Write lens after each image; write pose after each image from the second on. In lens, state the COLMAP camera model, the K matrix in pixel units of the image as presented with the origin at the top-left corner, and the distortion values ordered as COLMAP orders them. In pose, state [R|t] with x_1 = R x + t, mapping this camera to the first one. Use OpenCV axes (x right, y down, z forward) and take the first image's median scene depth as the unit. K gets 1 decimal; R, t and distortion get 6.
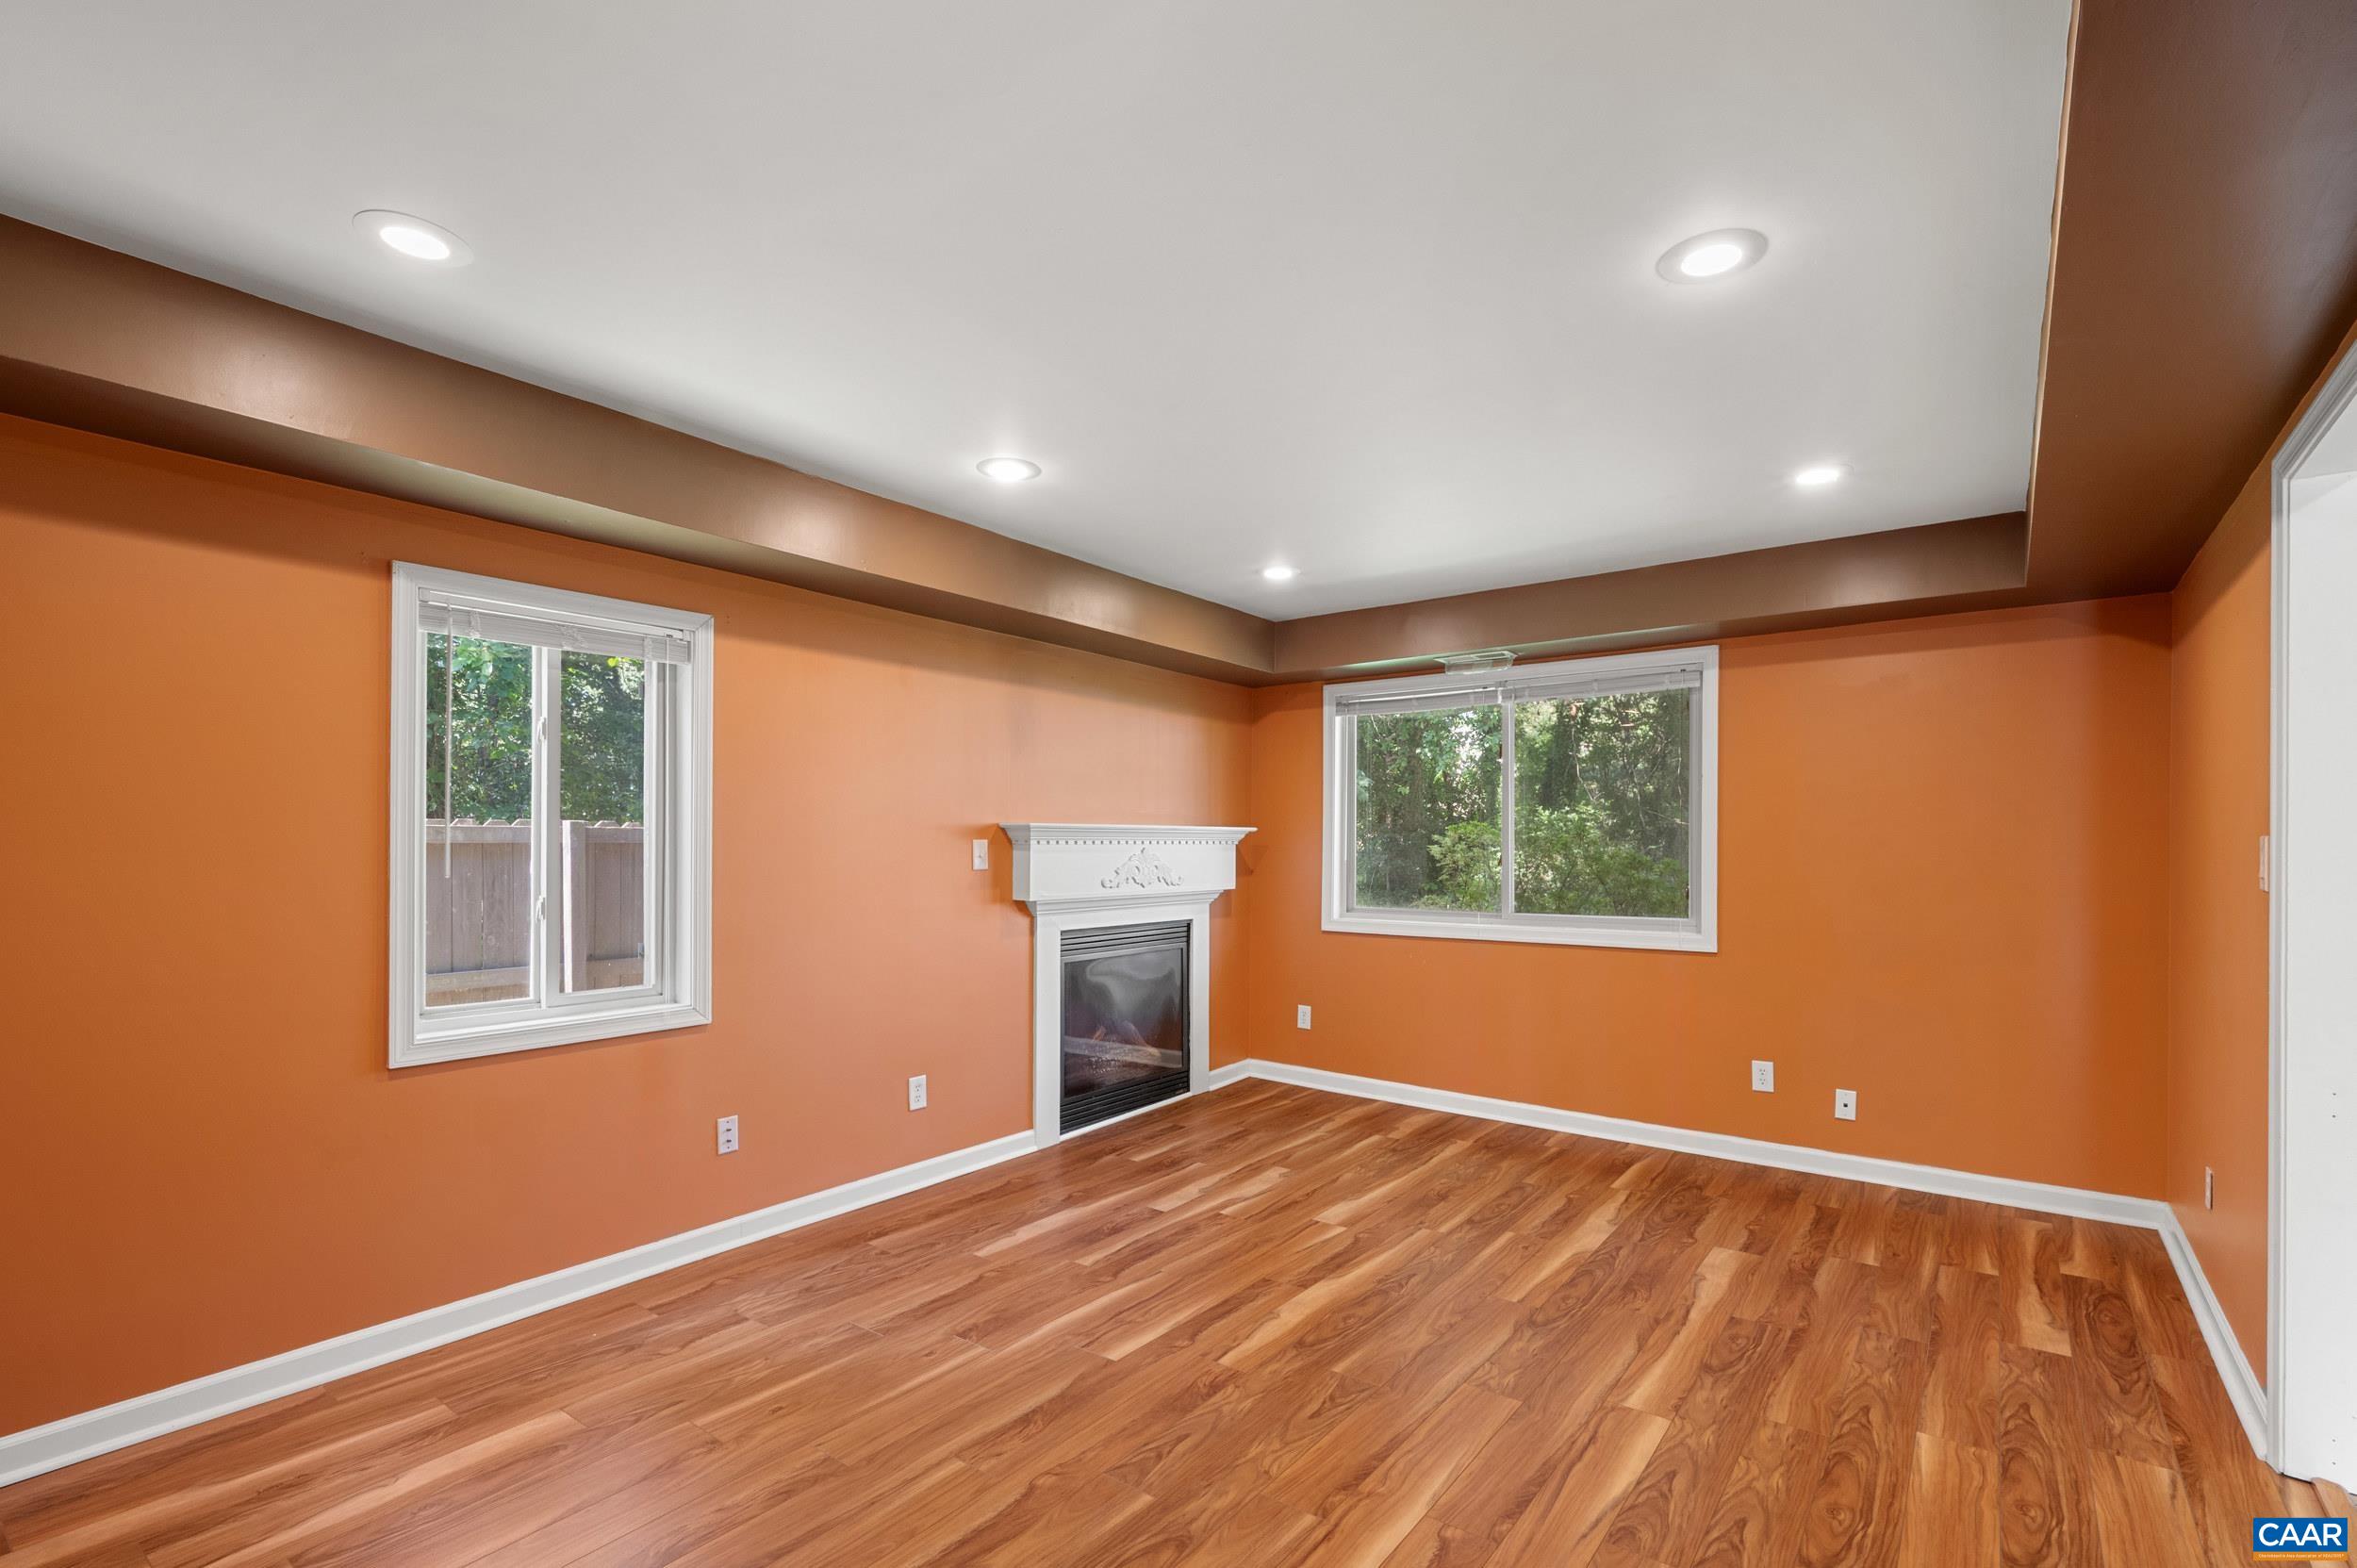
lens RADIAL K [[1066.9, 0, 1189.2], [0, 1066.9, 848.4], [0, 0, 1]] dist [0.000831, 0.000038]
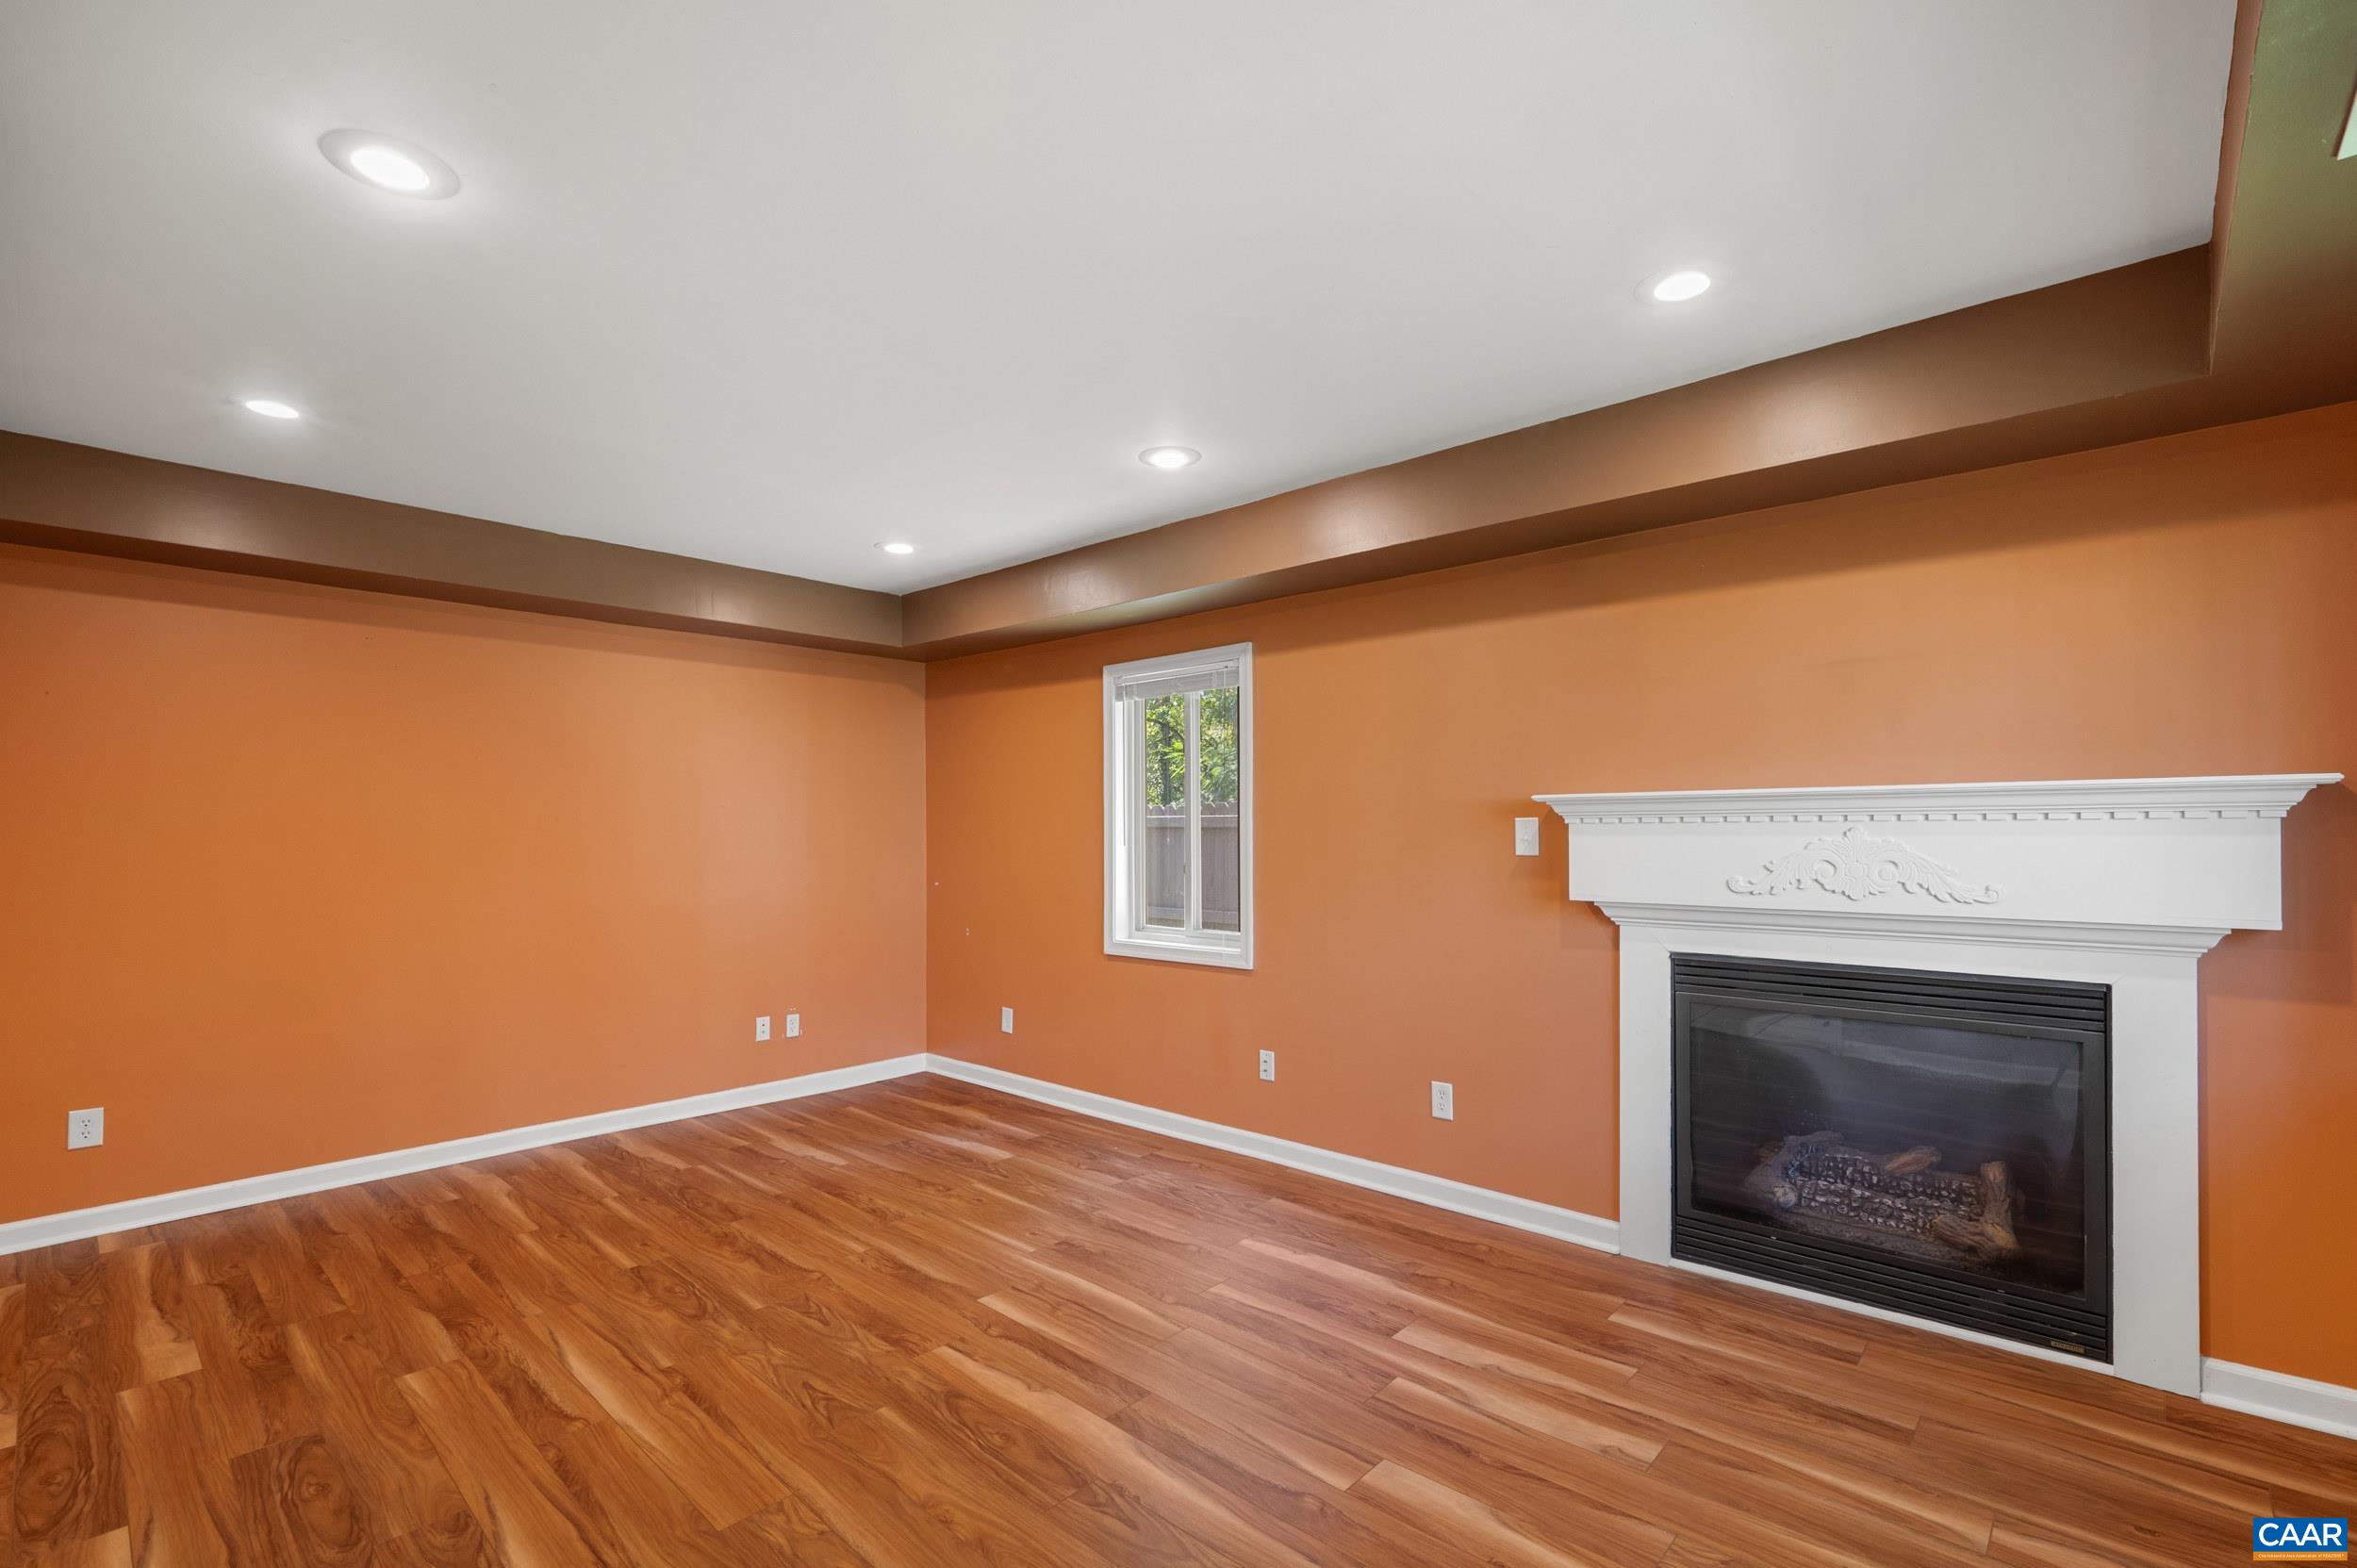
lens RADIAL K [[1043.0, 0, 1180.4], [0, 1043.0, 823.9], [0, 0, 1]] dist [0.001206, 0.000043]
pose [[-0.099163, -0.003567, -0.995065, 0.644335], [0.002452, 0.999990, -0.003829, -0.001488], [0.995068, -0.002819, -0.099154, 0.869480]]
